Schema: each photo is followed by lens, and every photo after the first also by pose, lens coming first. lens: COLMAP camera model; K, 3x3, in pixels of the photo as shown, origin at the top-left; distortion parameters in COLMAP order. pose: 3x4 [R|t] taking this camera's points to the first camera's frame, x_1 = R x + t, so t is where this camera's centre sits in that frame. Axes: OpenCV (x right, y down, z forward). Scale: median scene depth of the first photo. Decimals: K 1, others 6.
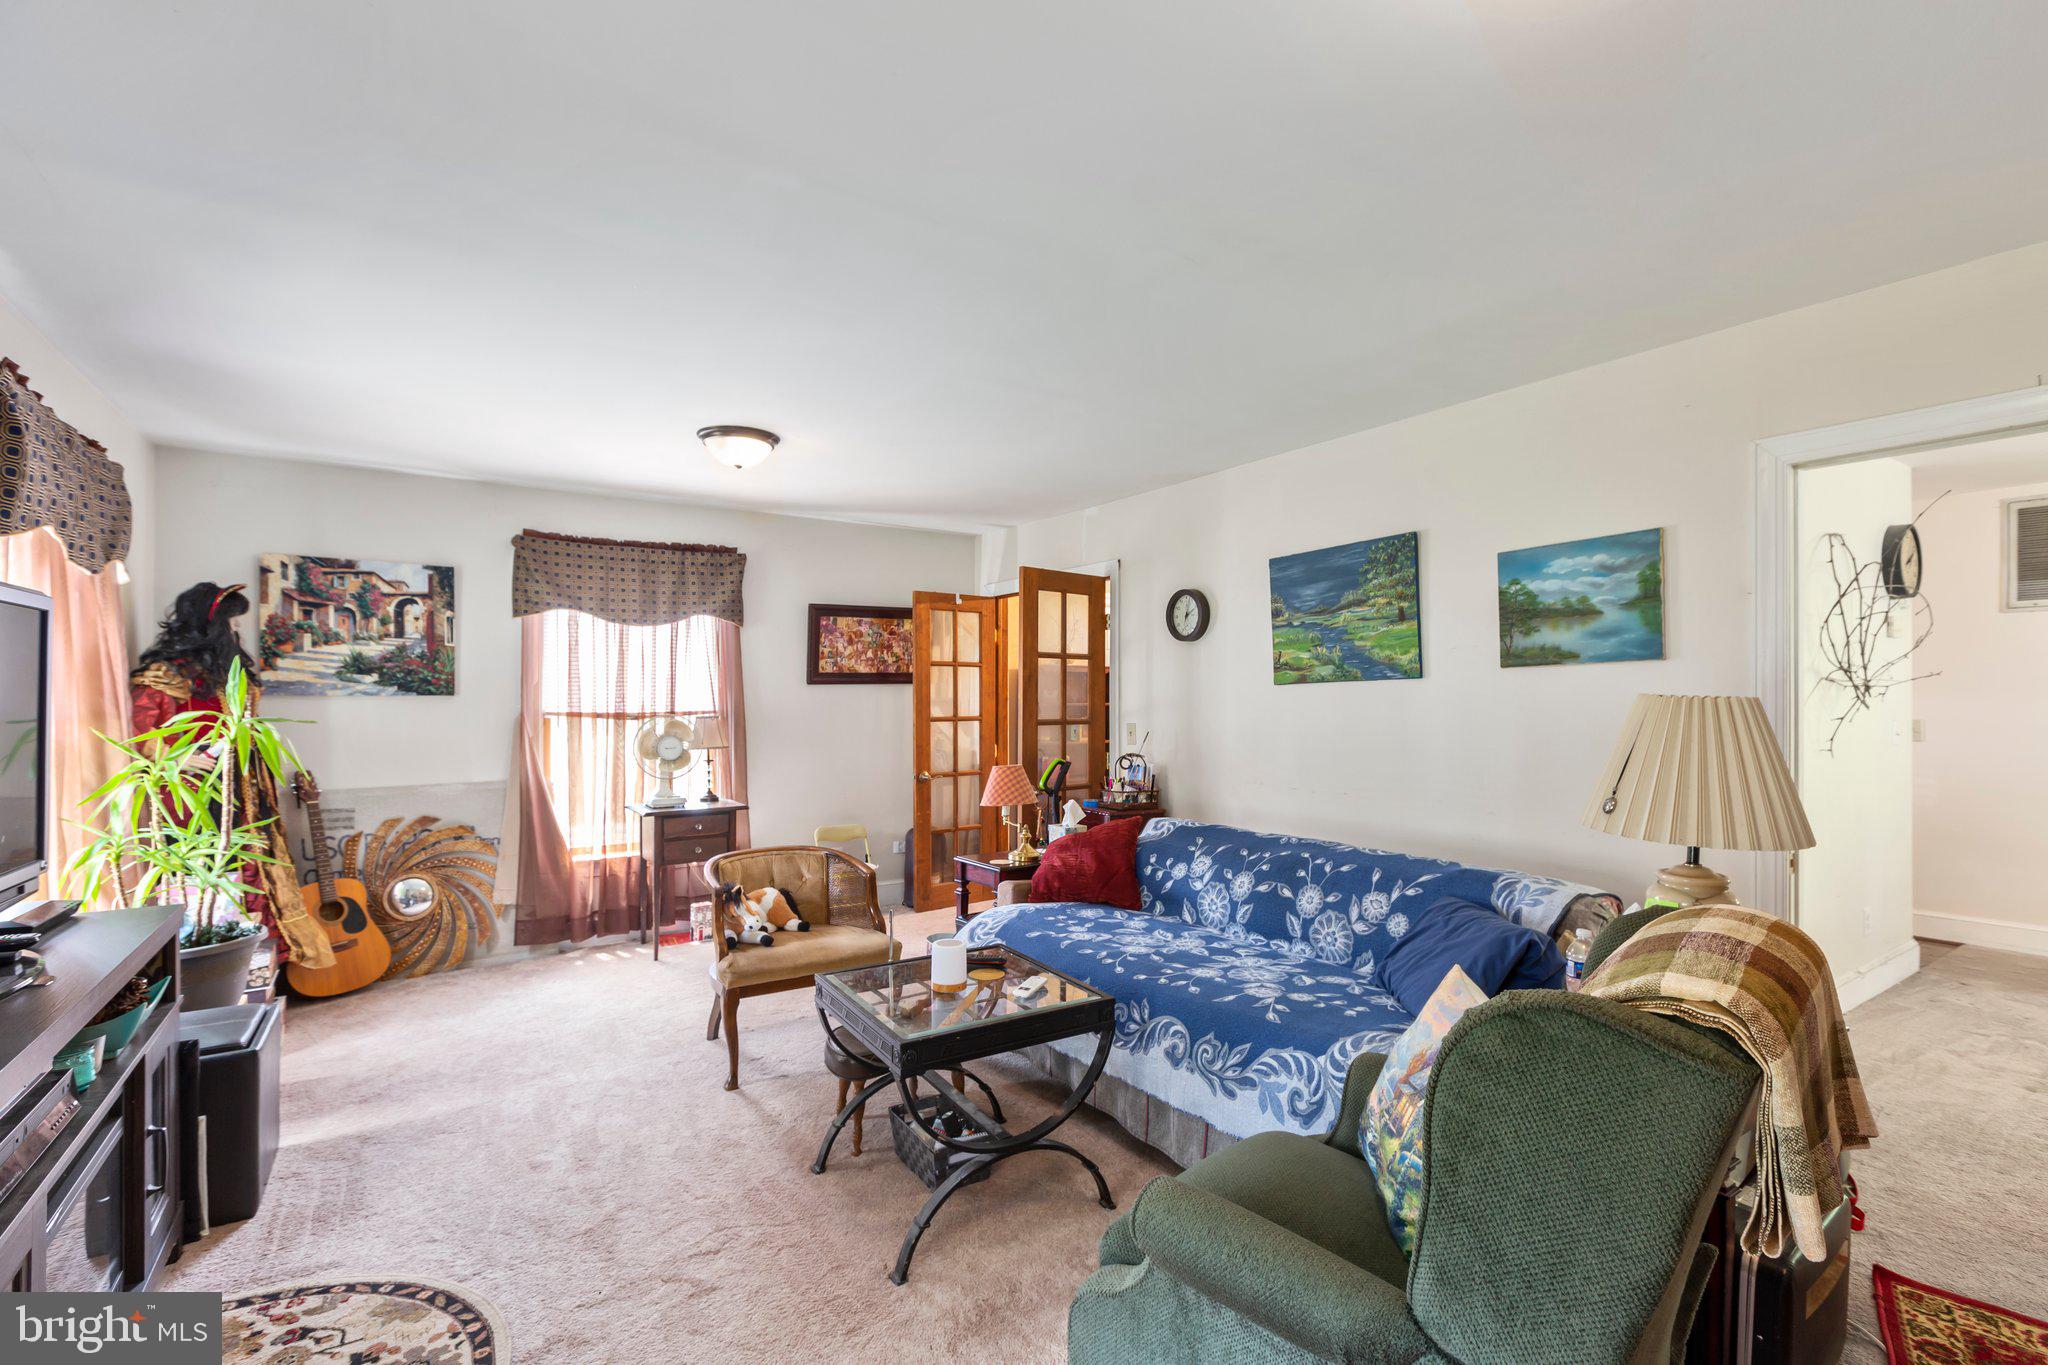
lens RADIAL K [[920.8, 0, 1025.5], [0, 920.8, 670.6], [0, 0, 1]] dist [0.002382, -0.000062]
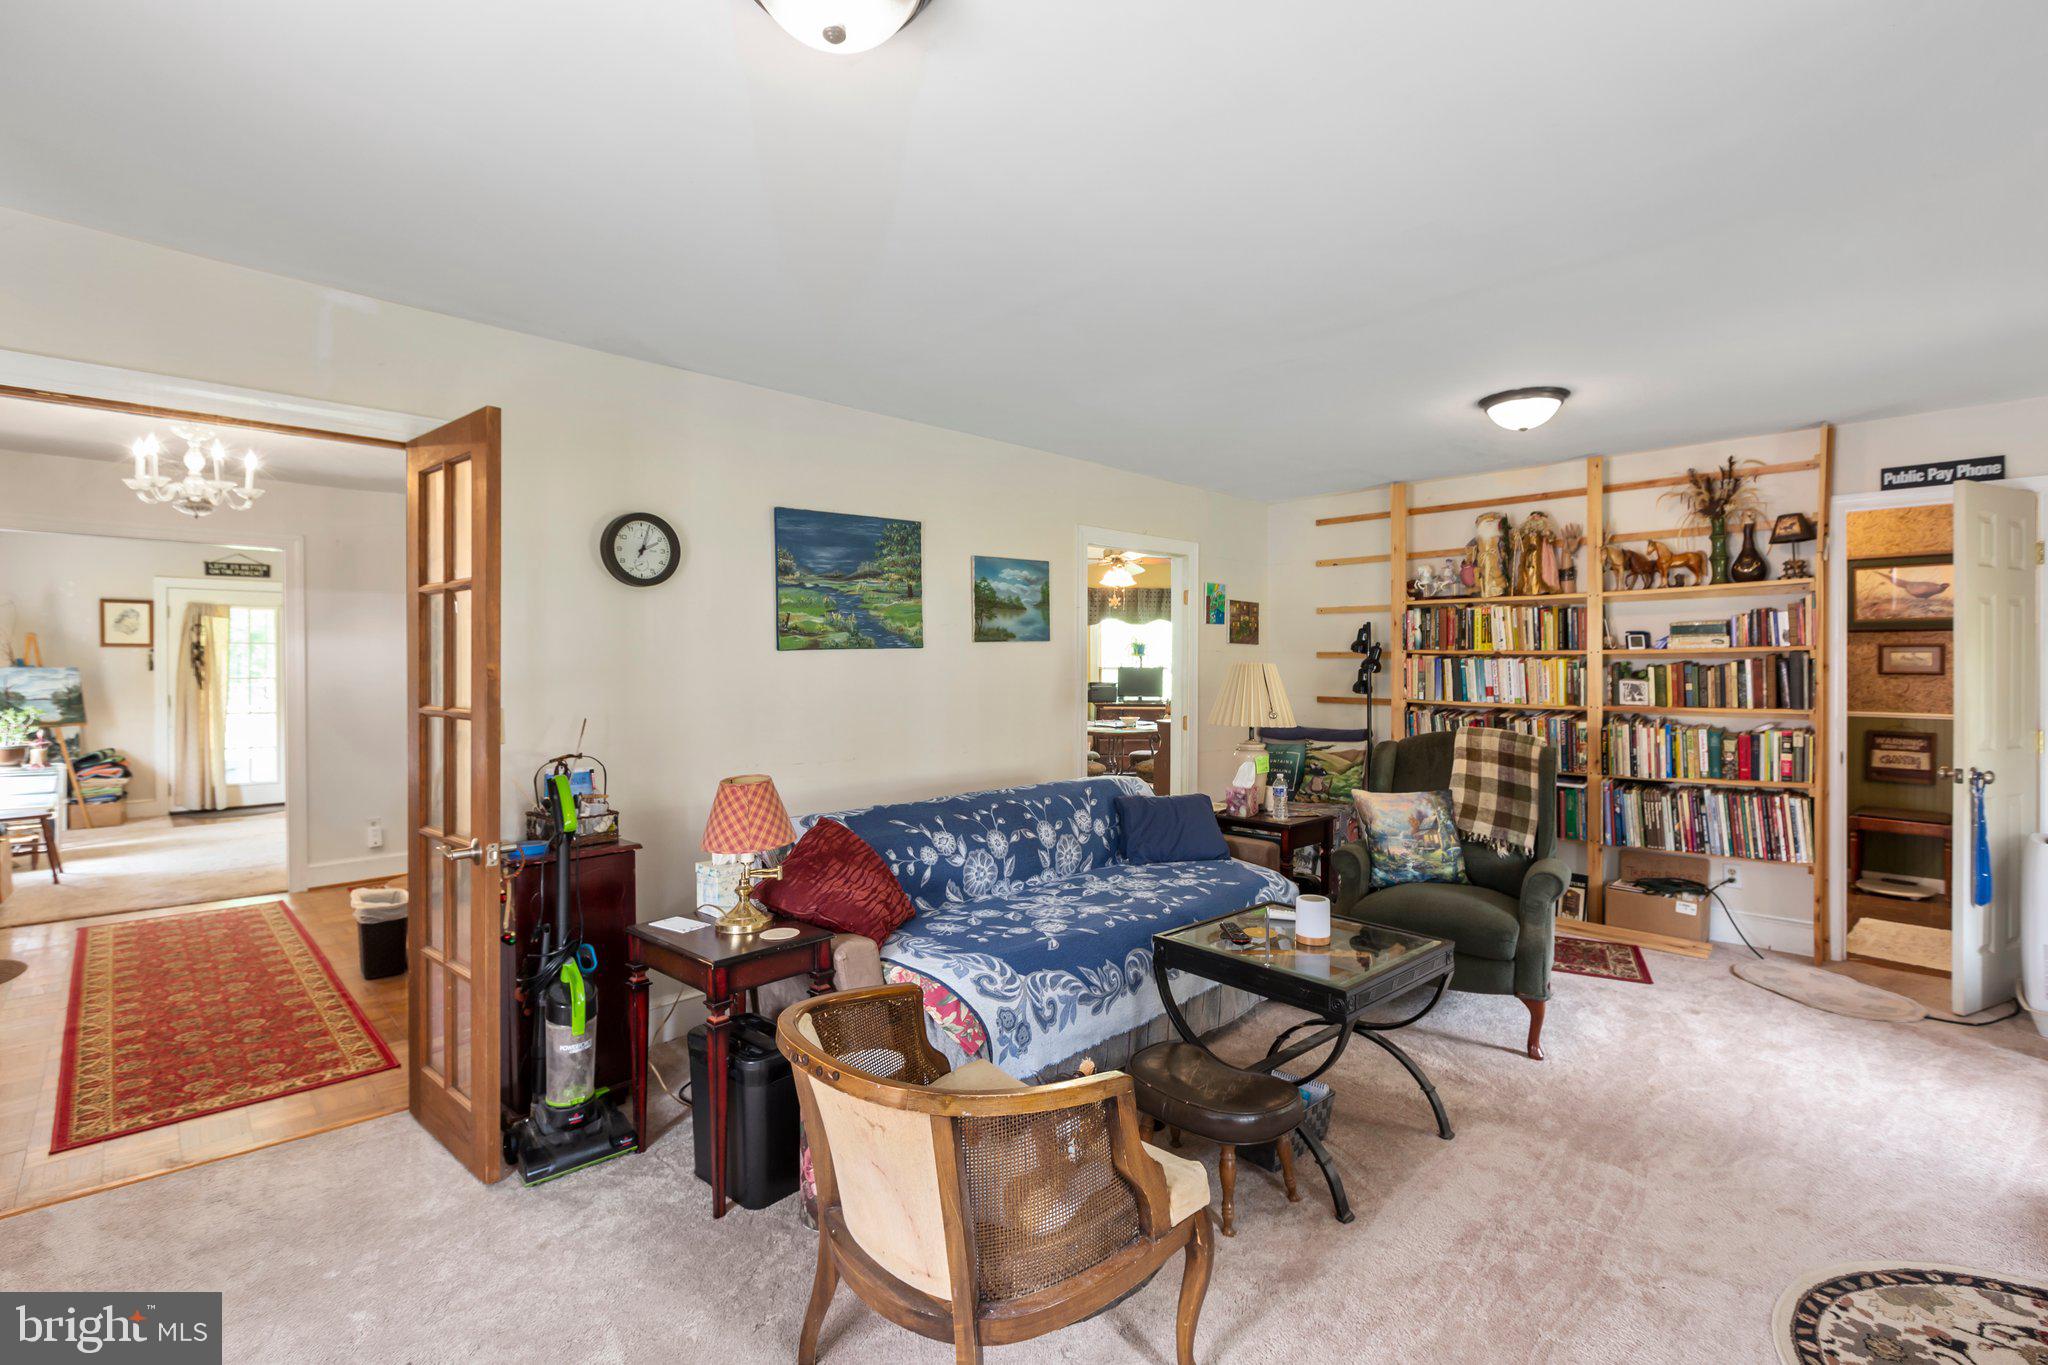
lens RADIAL K [[920.8, 0, 1025.5], [0, 920.8, 670.6], [0, 0, 1]] dist [0.002382, -0.000062]
pose [[-0.184103, -0.012621, 0.982826, -0.737327], [-0.031117, 0.999491, 0.007006, 0.024207], [-0.982414, -0.029293, -0.184402, 1.066708]]
